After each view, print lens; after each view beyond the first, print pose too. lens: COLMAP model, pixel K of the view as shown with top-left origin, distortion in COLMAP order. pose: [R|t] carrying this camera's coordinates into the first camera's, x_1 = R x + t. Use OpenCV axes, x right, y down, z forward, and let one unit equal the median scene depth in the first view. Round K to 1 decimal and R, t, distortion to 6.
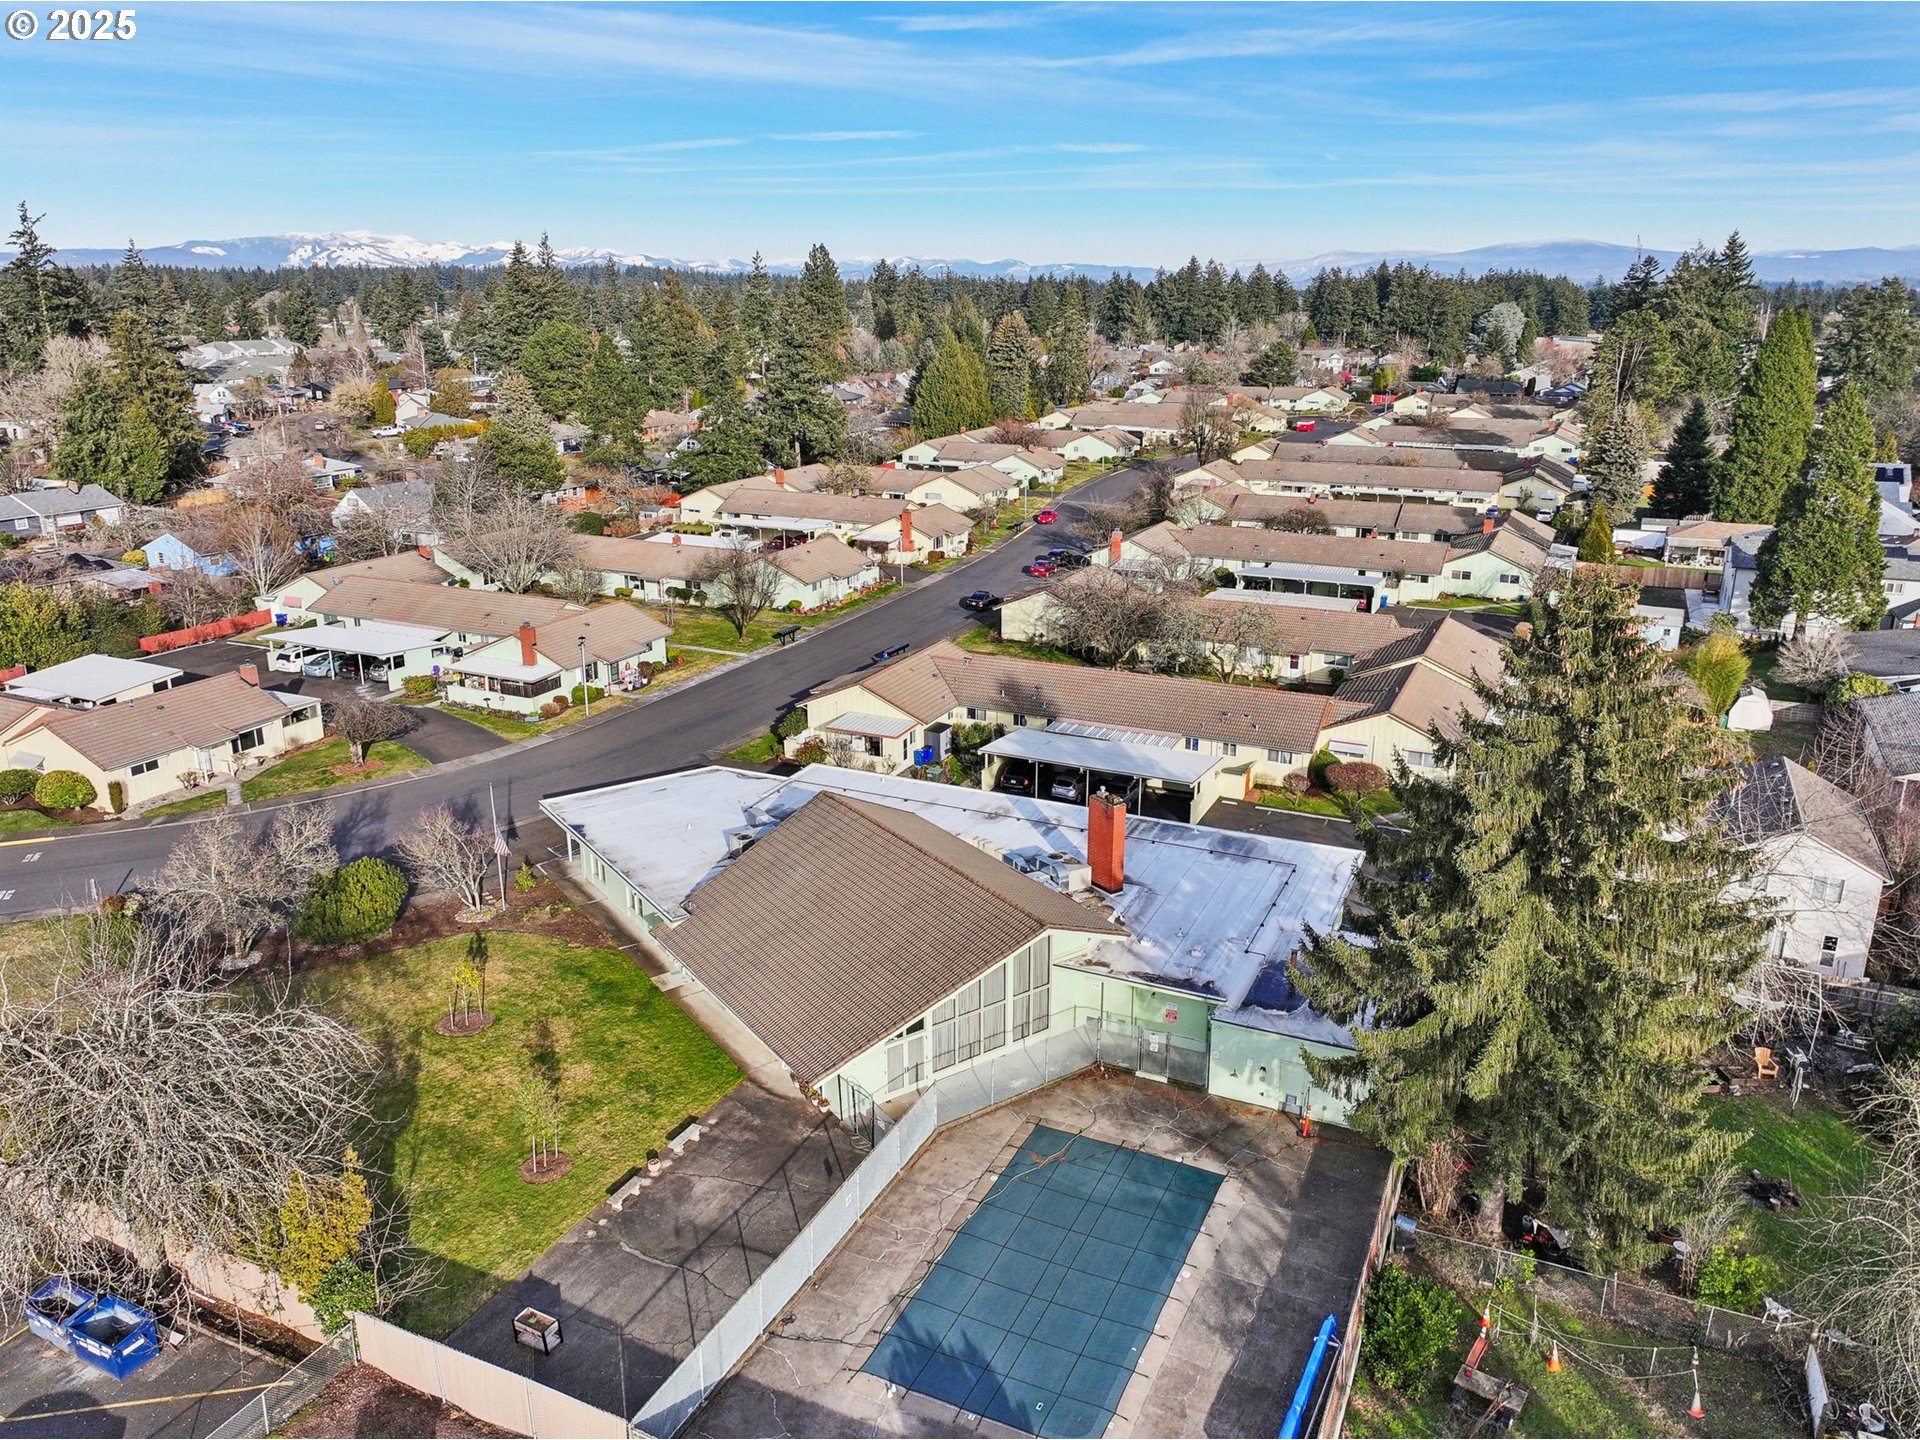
lens RADIAL K [[1349.6, 0, 960.0], [0, 1349.6, 720.0], [0, 0, 1]] dist [0.009655, 0.000118]
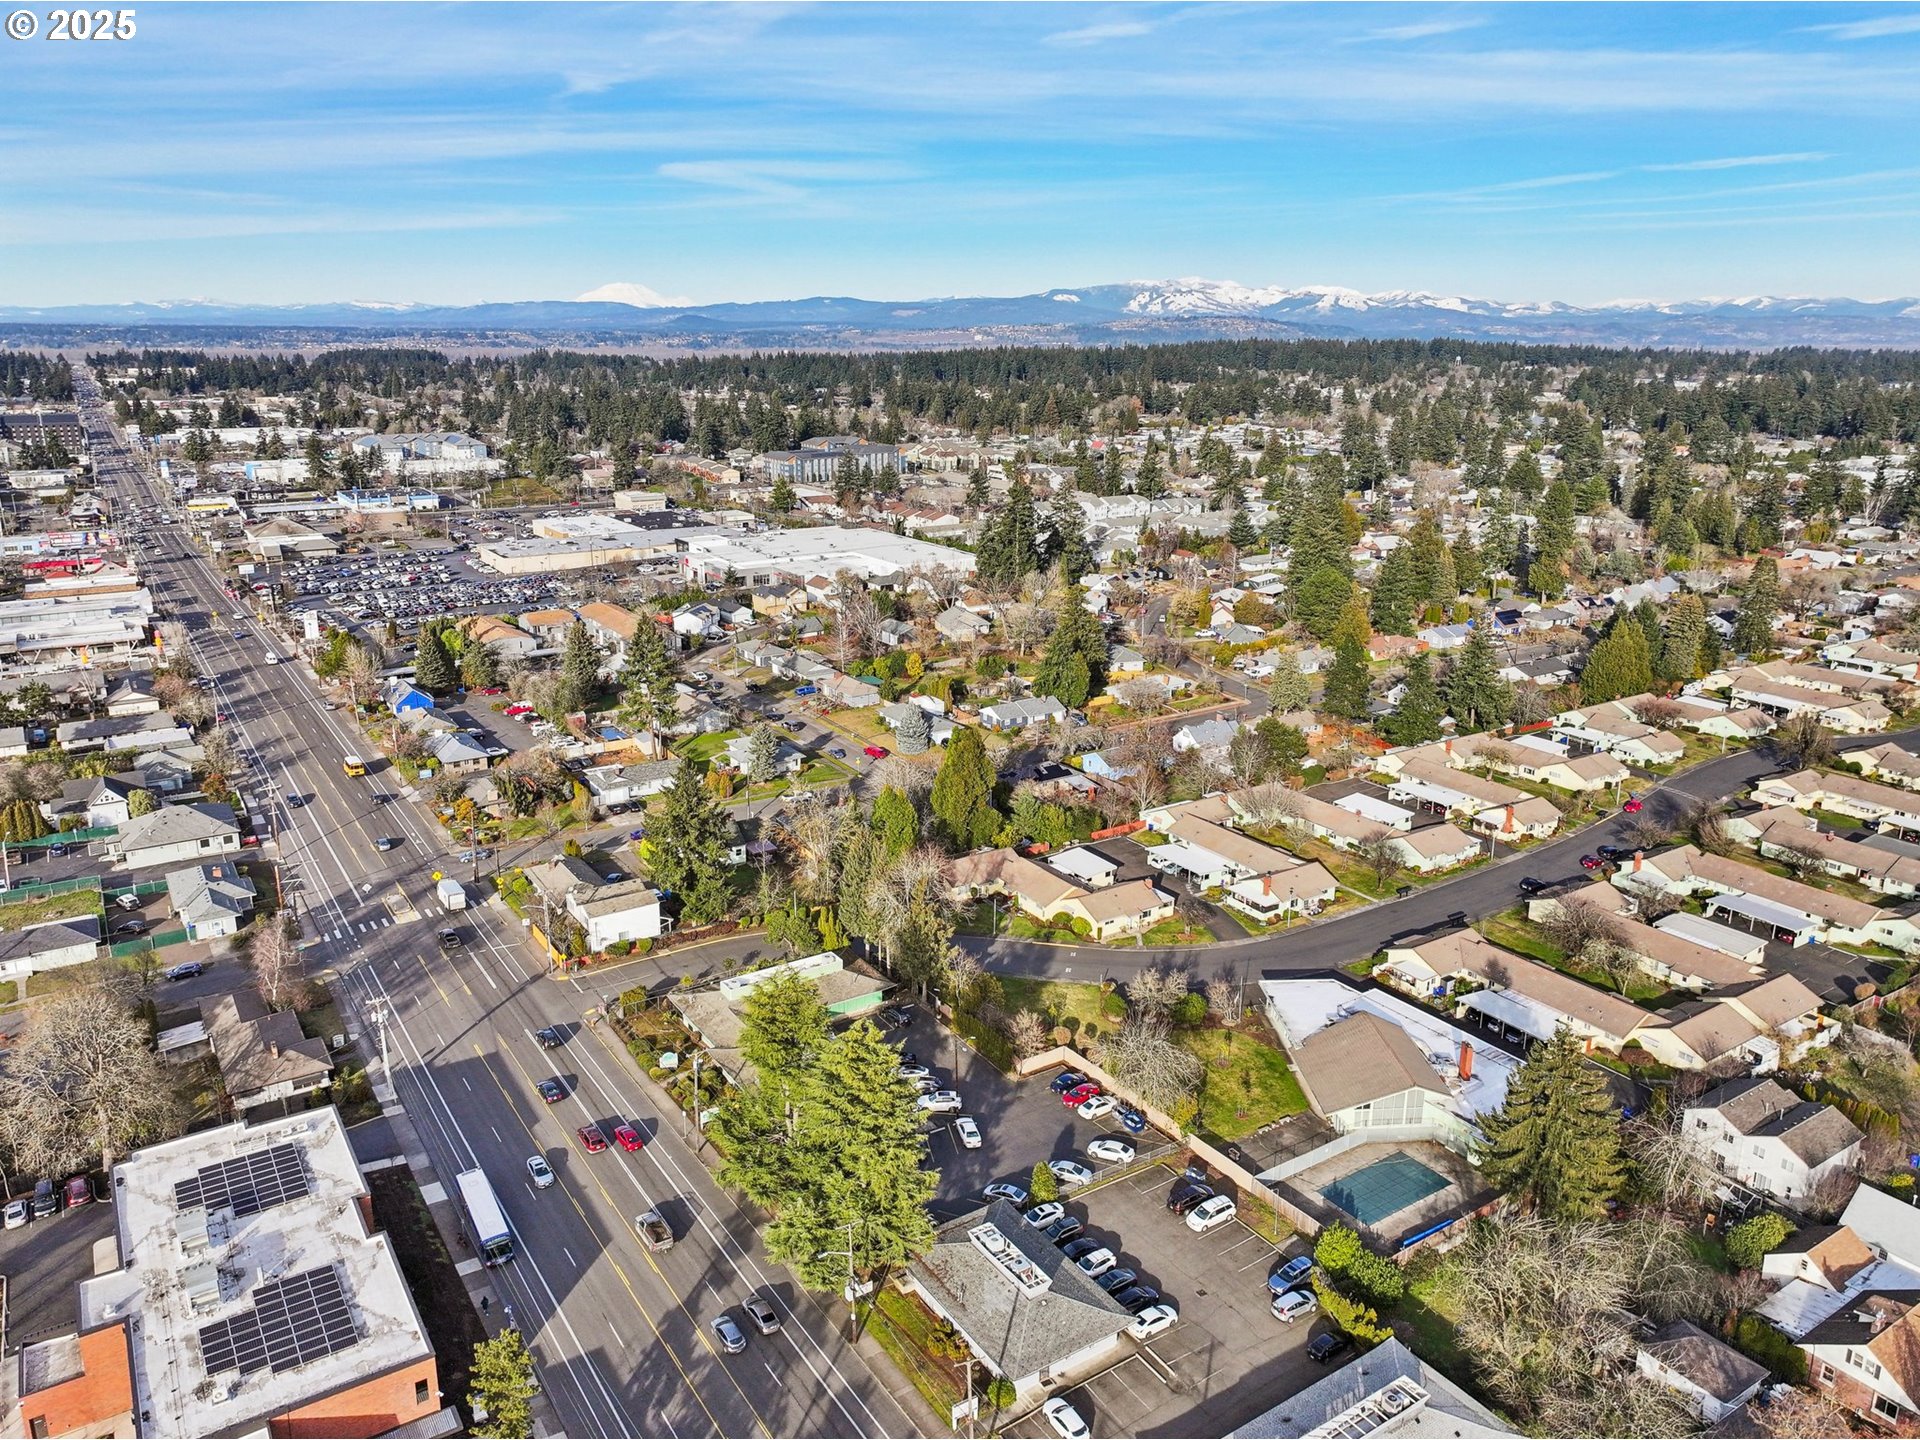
lens RADIAL K [[1349.6, 0, 960.0], [0, 1349.6, 720.0], [0, 0, 1]] dist [0.009655, 0.000118]
pose [[0.848416, 0.139842, -0.510524, 0.342633], [-0.152531, 0.988149, 0.017189, -0.299609], [0.506877, 0.063288, 0.859692, -1.168351]]
